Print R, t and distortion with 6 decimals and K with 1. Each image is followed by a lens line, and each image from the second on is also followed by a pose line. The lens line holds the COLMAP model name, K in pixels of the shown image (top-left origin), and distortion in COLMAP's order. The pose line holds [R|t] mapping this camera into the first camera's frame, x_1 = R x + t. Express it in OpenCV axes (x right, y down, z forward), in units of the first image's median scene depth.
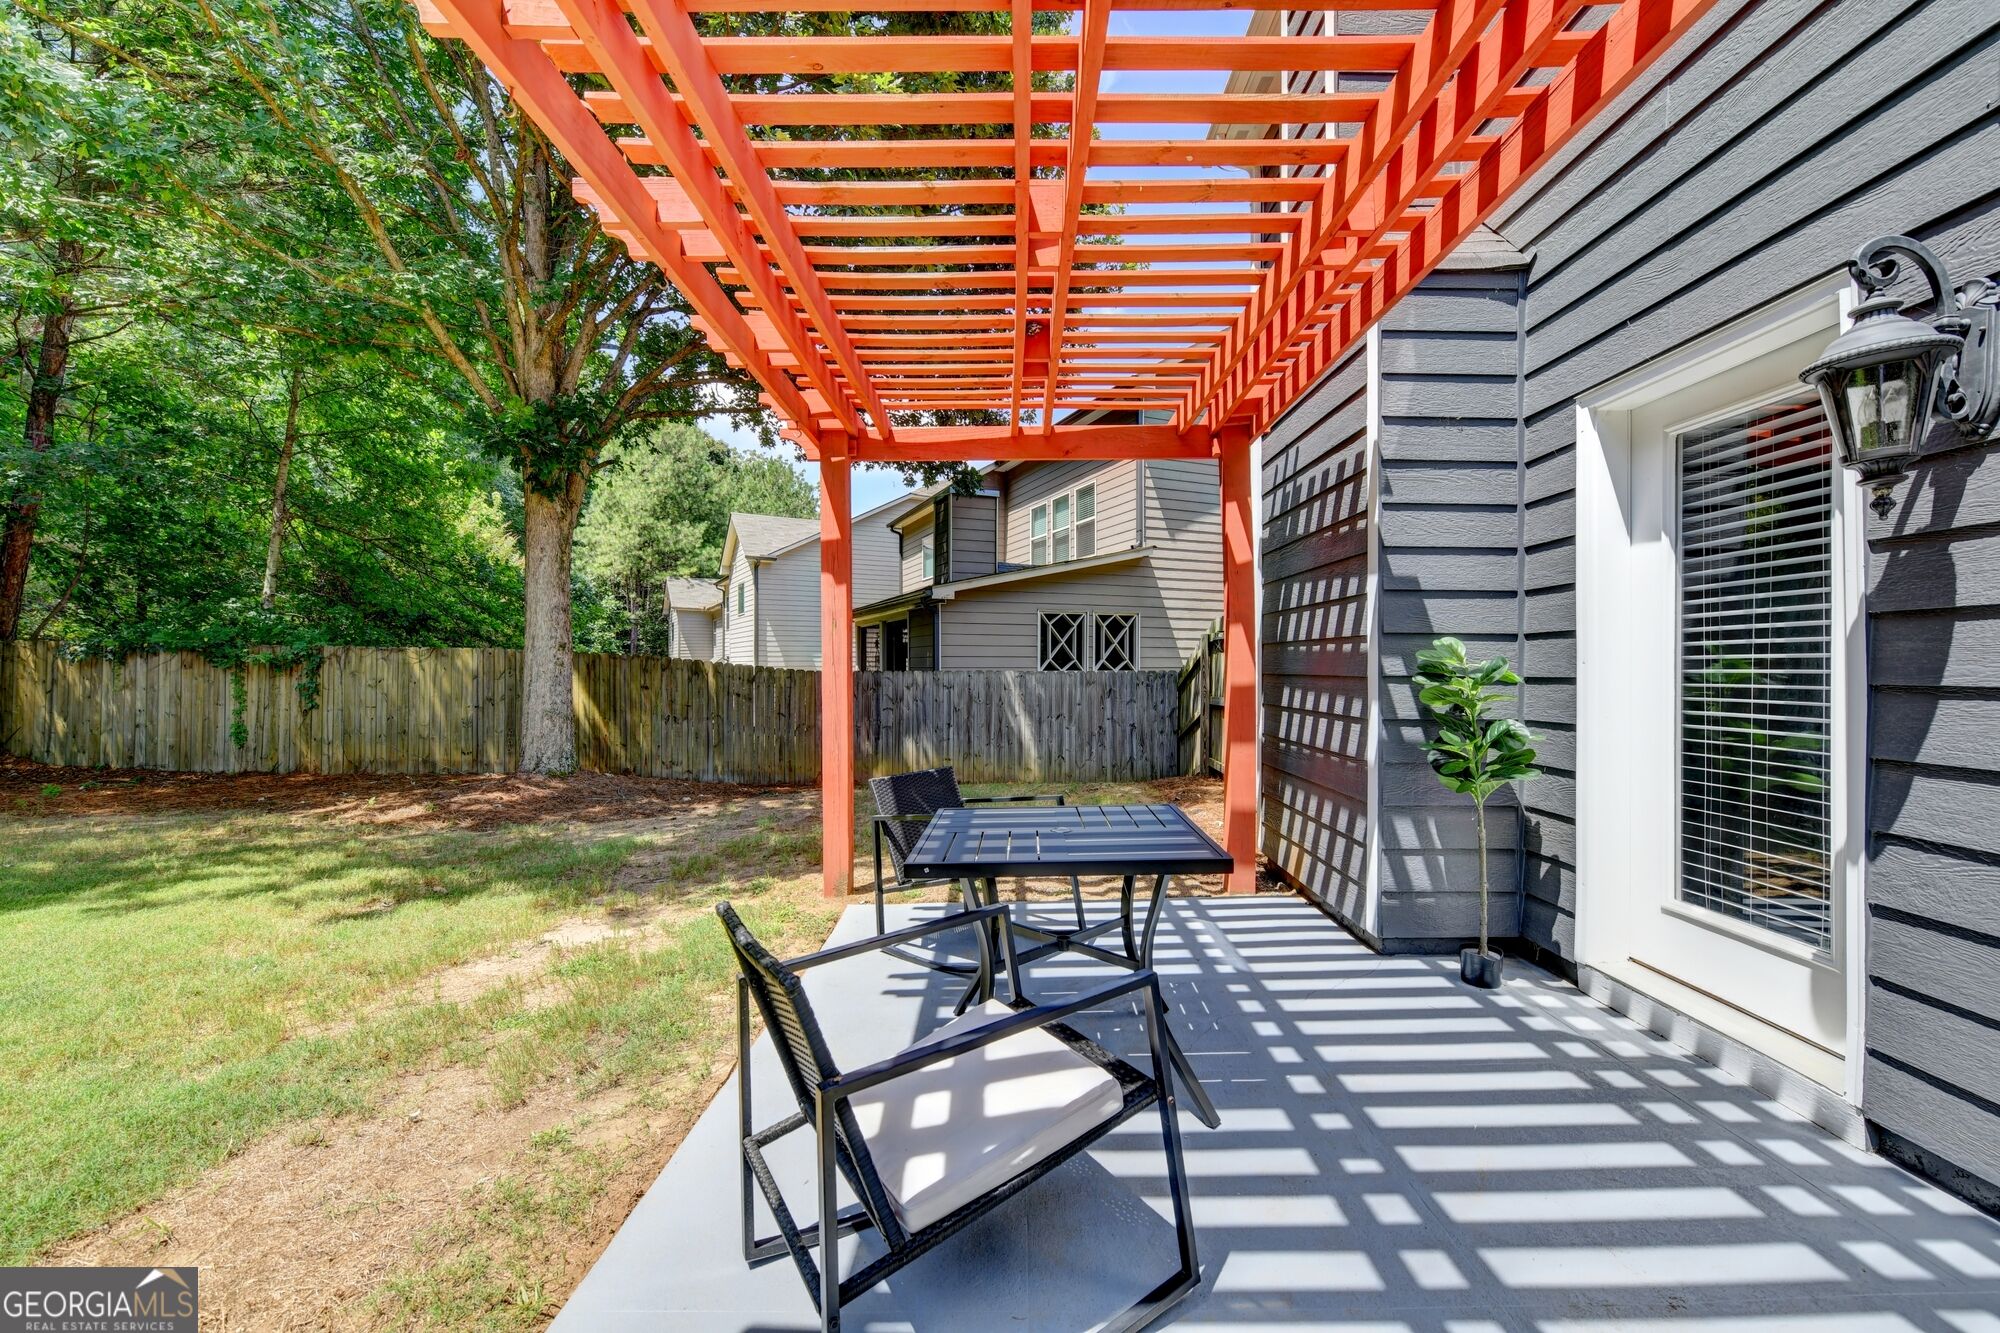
lens RADIAL K [[810.4, 0, 1010.1], [0, 810.4, 682.2], [0, 0, 1]] dist [-0.003119, -0.002306]
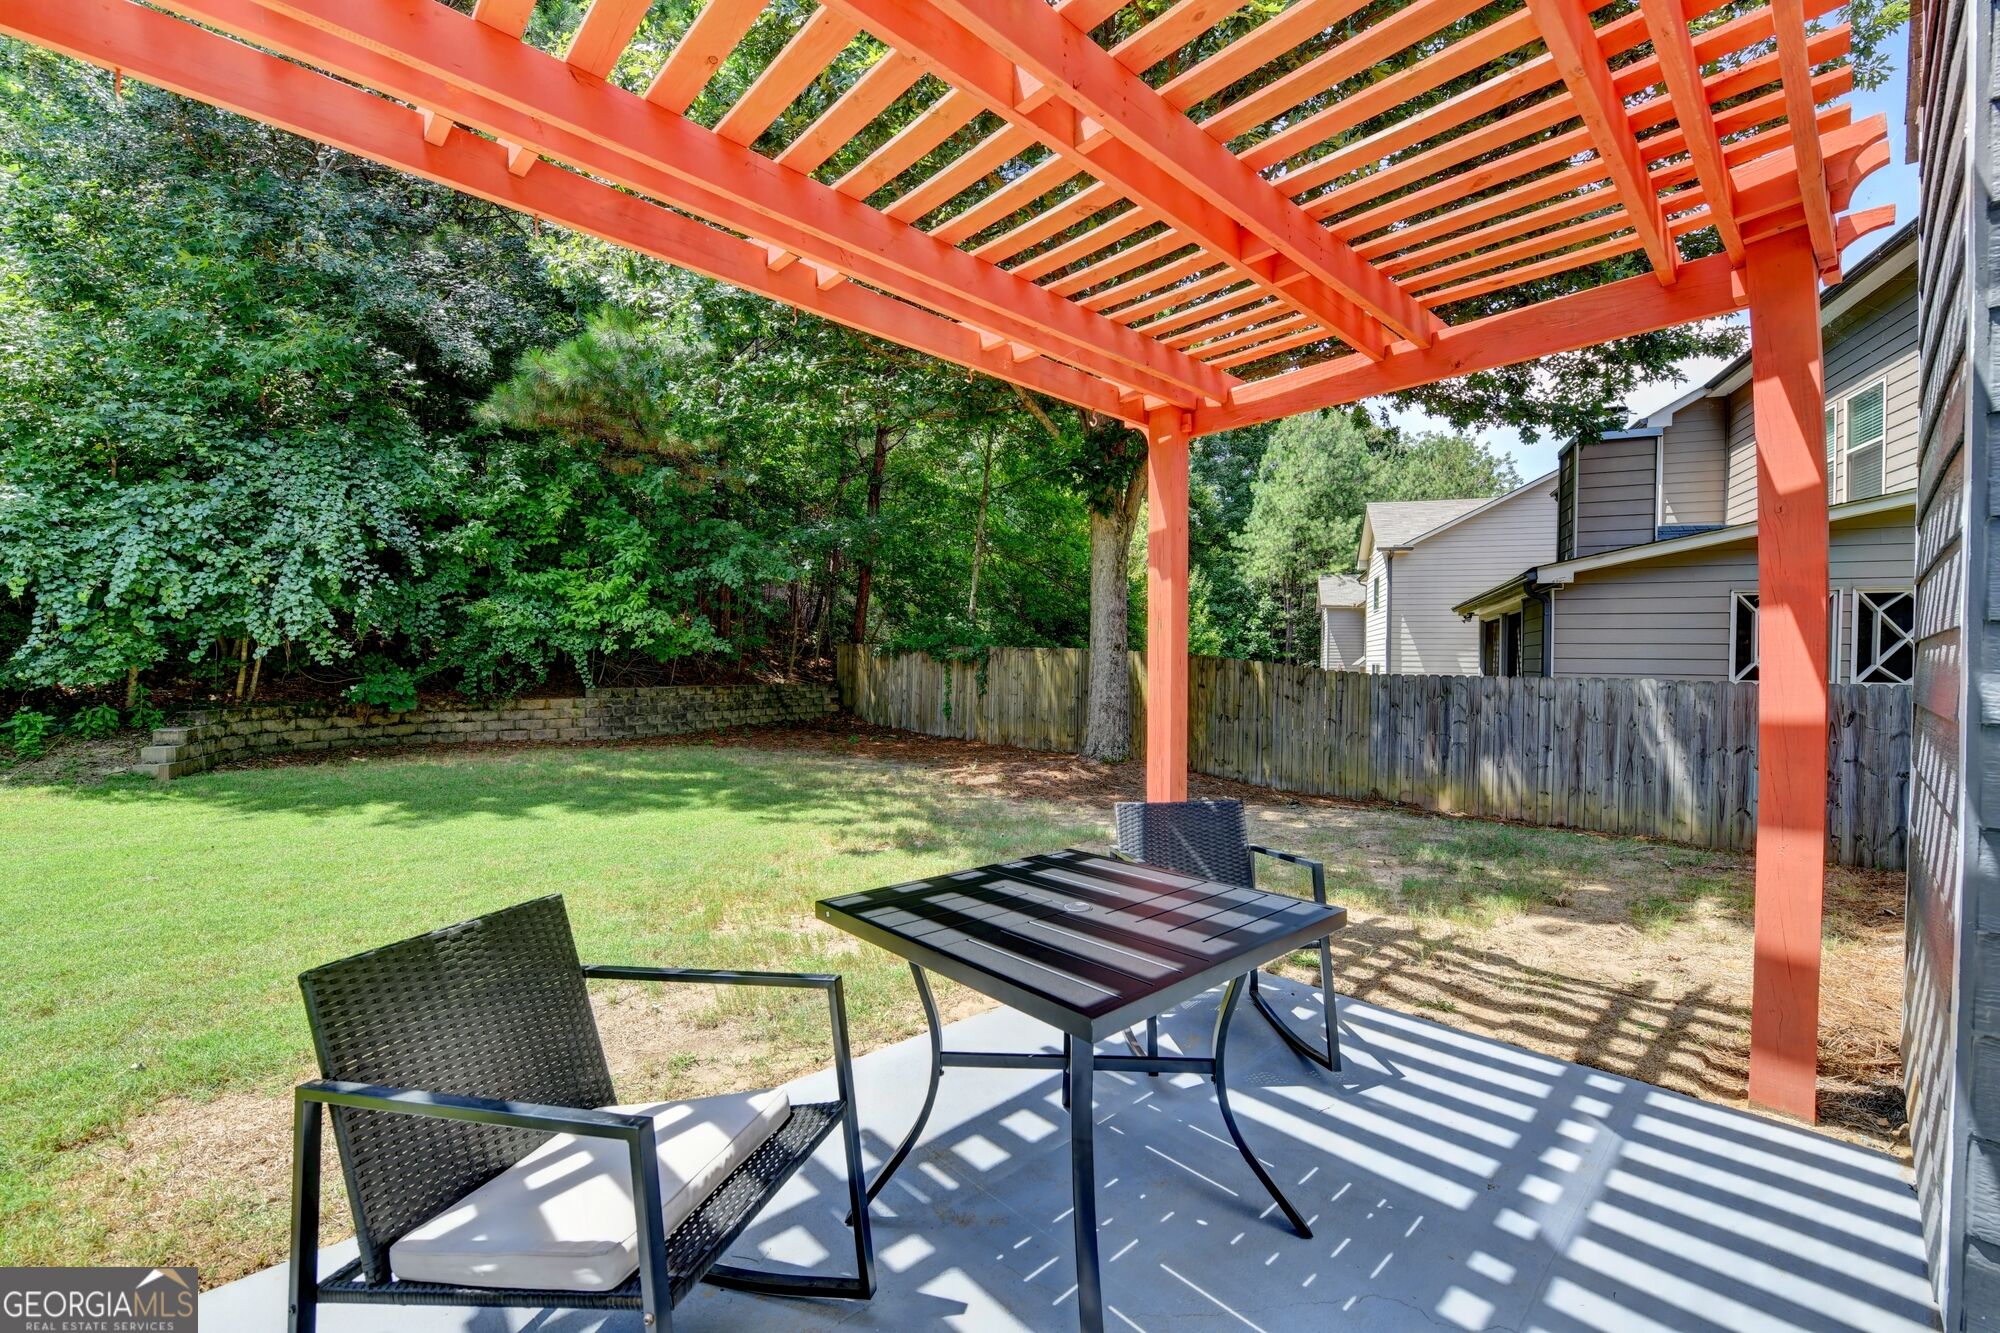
lens RADIAL K [[810.4, 0, 998.4], [0, 810.4, 661.7], [0, 0, 1]] dist [-0.003119, -0.002306]
pose [[0.681373, 0.010830, -0.731856, 0.128488], [-0.027280, 0.999572, -0.010606, -0.006222], [0.731428, 0.027192, 0.681377, 0.103719]]
